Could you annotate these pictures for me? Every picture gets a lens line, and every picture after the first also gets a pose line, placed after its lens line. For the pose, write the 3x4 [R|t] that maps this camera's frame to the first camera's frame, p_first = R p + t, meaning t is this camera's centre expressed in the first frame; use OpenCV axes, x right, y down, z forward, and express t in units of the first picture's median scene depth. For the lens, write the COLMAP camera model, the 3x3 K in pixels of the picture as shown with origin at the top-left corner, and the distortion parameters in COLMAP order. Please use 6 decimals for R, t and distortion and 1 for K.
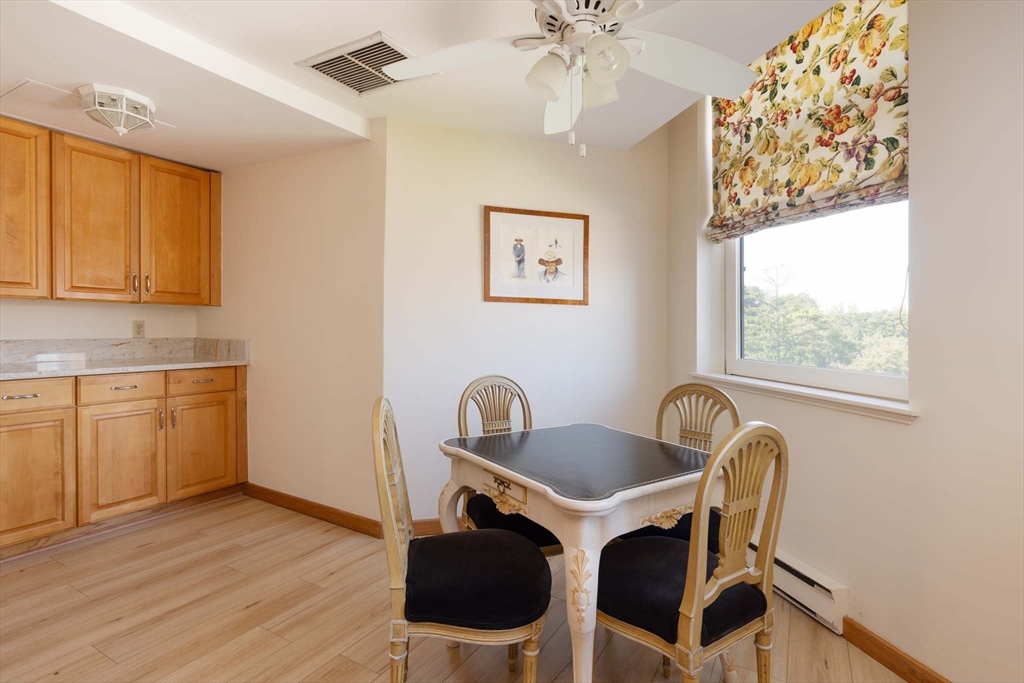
lens RADIAL K [[508.8, 0, 513.0], [0, 508.8, 334.5], [0, 0, 1]] dist [0.002303, 0.000027]
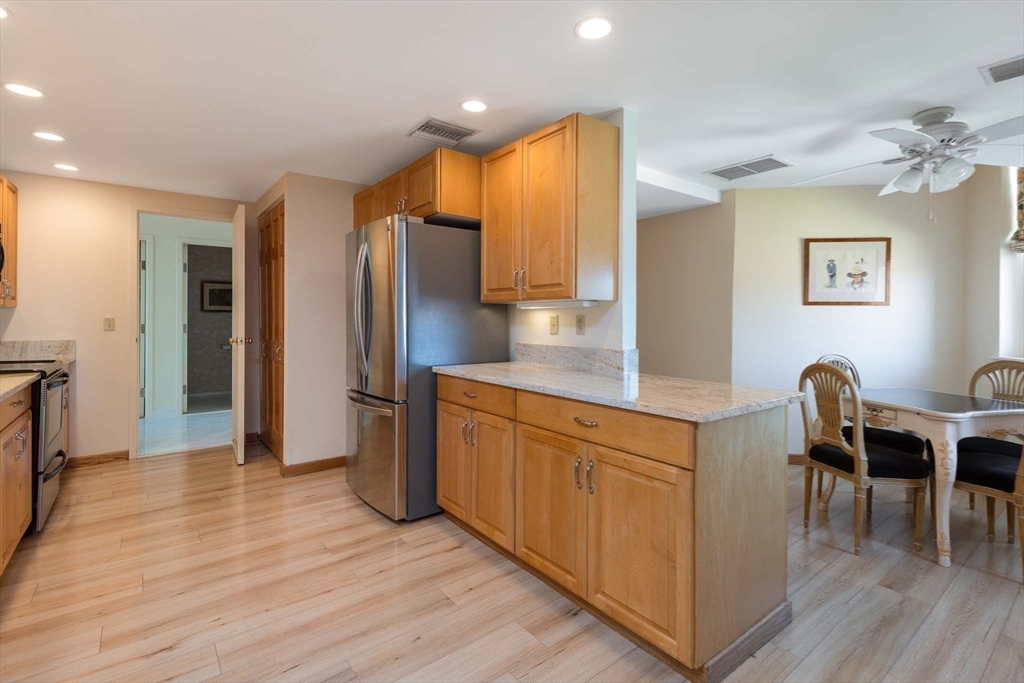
lens RADIAL K [[475.9, 0, 510.1], [0, 475.9, 339.9], [0, 0, 1]] dist [0.000619, 0.000303]
pose [[0.920891, -0.004761, -0.389790, -0.296403], [0.011139, 0.999839, 0.014103, 0.004017], [0.389660, -0.017329, 0.920796, -0.560163]]
